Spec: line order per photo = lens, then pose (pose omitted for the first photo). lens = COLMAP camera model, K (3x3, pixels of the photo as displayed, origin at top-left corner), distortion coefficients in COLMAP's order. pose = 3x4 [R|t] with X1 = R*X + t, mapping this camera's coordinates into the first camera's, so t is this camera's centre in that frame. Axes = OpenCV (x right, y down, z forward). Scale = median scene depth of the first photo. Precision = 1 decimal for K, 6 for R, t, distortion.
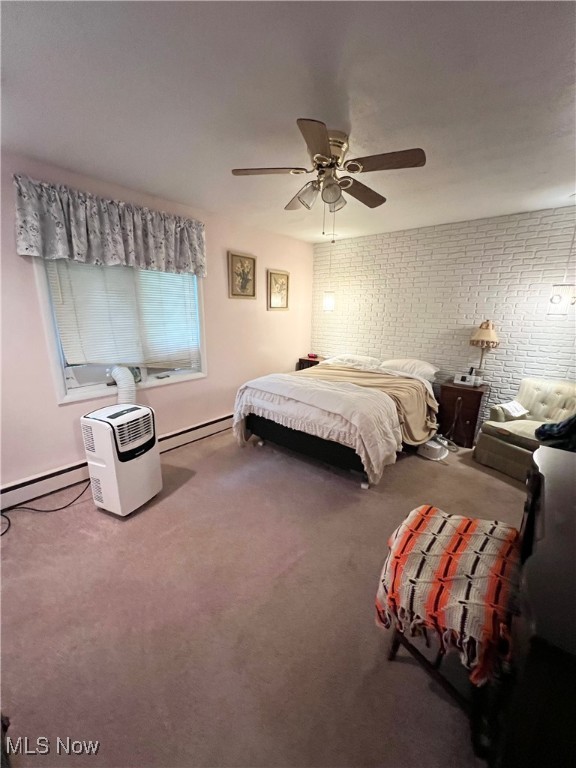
lens RADIAL K [[305.1, 0, 290.6], [0, 305.1, 383.9], [0, 0, 1]] dist [-0.006686, -0.000771]
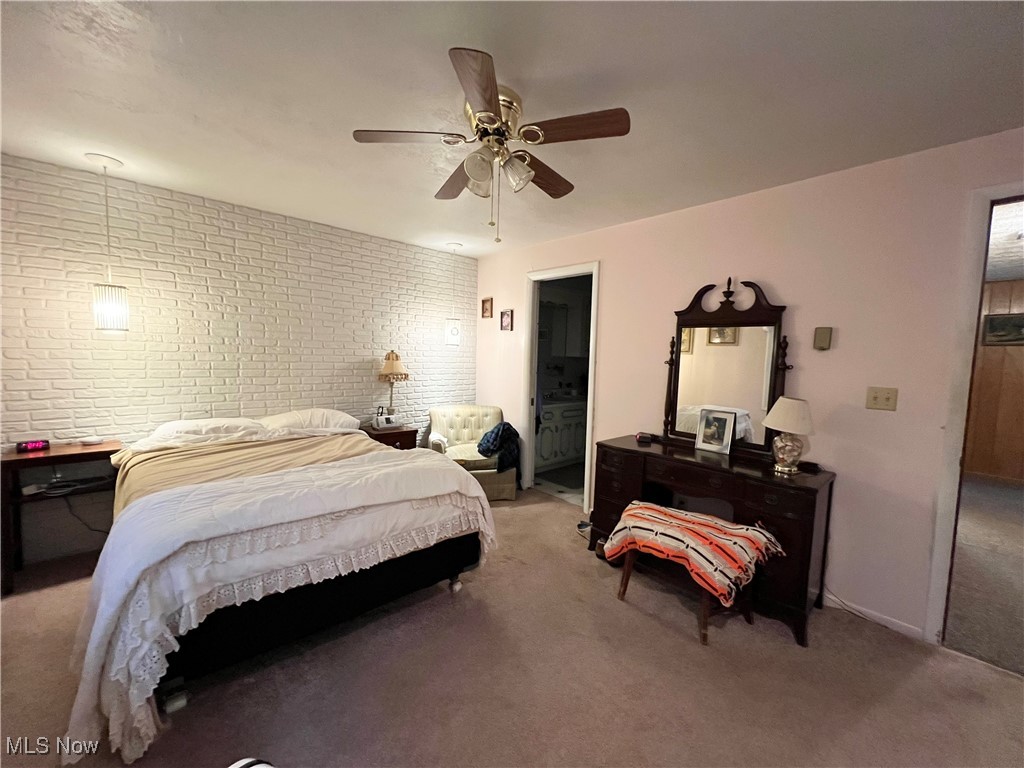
lens RADIAL K [[406.8, 0, 516.6], [0, 406.8, 382.8], [0, 0, 1]] dist [-0.006686, -0.000771]
pose [[0.130943, -0.076634, 0.988424, -0.476694], [0.204578, 0.977638, 0.048696, -0.103097], [-0.970052, 0.195833, 0.143693, 0.504819]]
